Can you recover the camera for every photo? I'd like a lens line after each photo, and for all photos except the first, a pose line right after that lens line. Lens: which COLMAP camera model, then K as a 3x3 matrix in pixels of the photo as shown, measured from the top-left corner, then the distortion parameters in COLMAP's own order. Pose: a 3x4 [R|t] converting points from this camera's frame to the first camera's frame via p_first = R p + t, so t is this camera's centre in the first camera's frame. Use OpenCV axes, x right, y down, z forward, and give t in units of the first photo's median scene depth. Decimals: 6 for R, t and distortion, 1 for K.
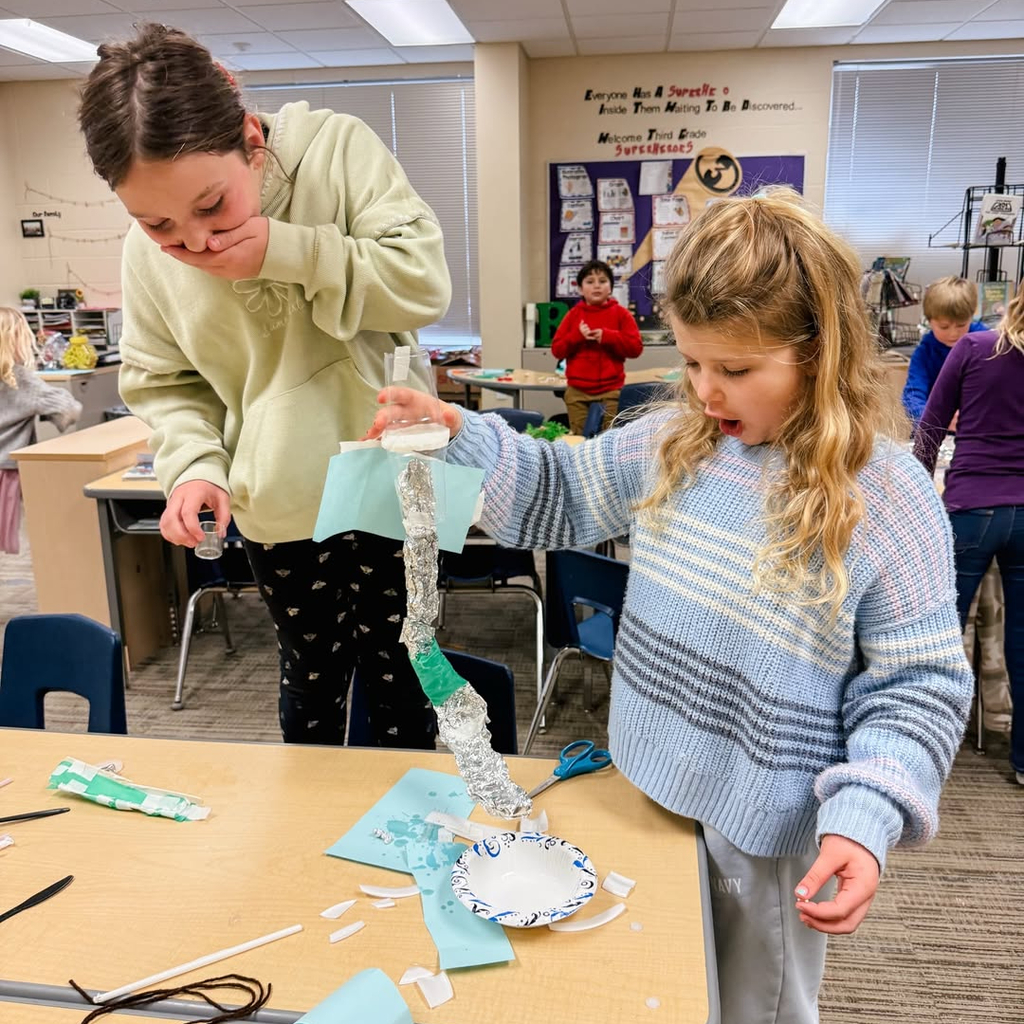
lens RADIAL K [[990.1, 0, 512.0], [0, 990.1, 512.0], [0, 0, 1]] dist [0.009594, -0.010109]
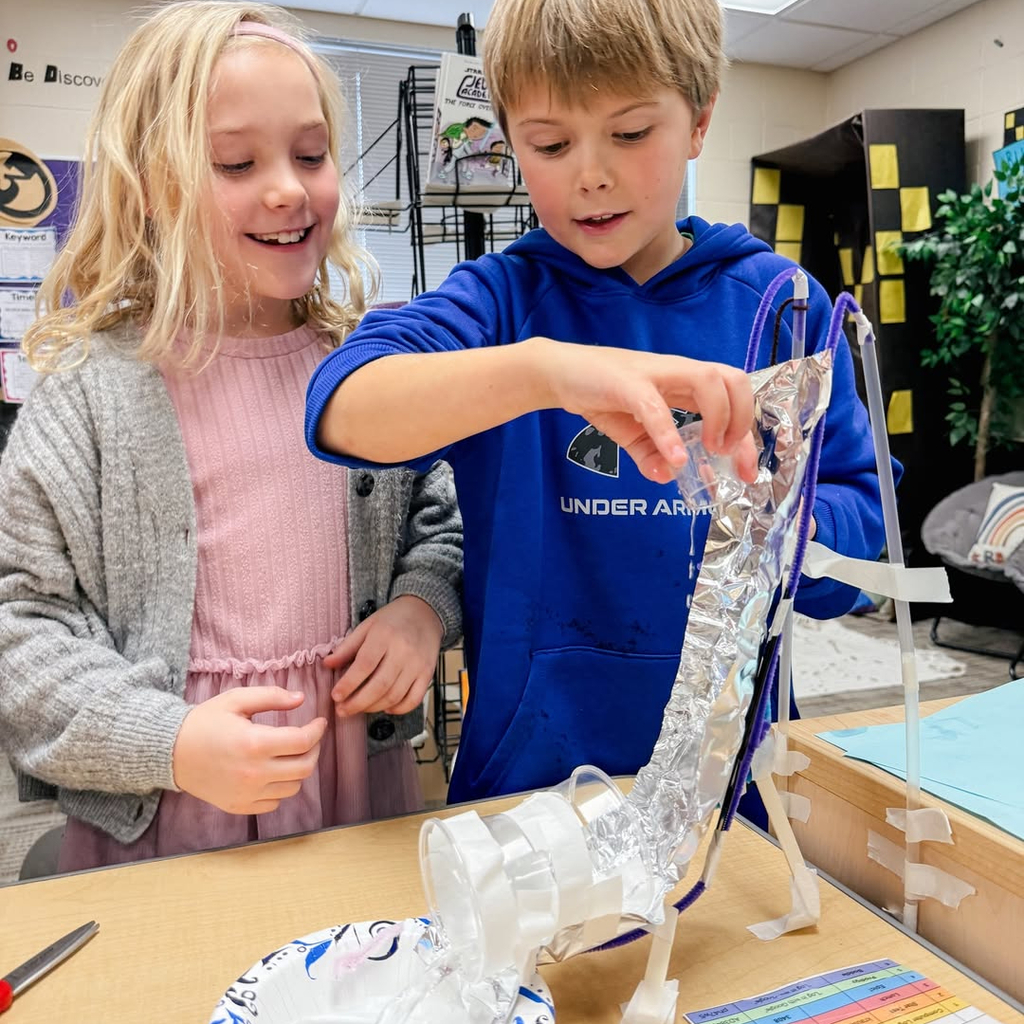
lens RADIAL K [[990.1, 0, 512.0], [0, 990.1, 512.0], [0, 0, 1]] dist [0.009594, -0.010109]
pose [[0.881133, -0.052957, 0.469894, 0.186689], [0.121918, 0.985555, -0.117547, -0.055179], [-0.456882, 0.160863, 0.874861, 0.407493]]
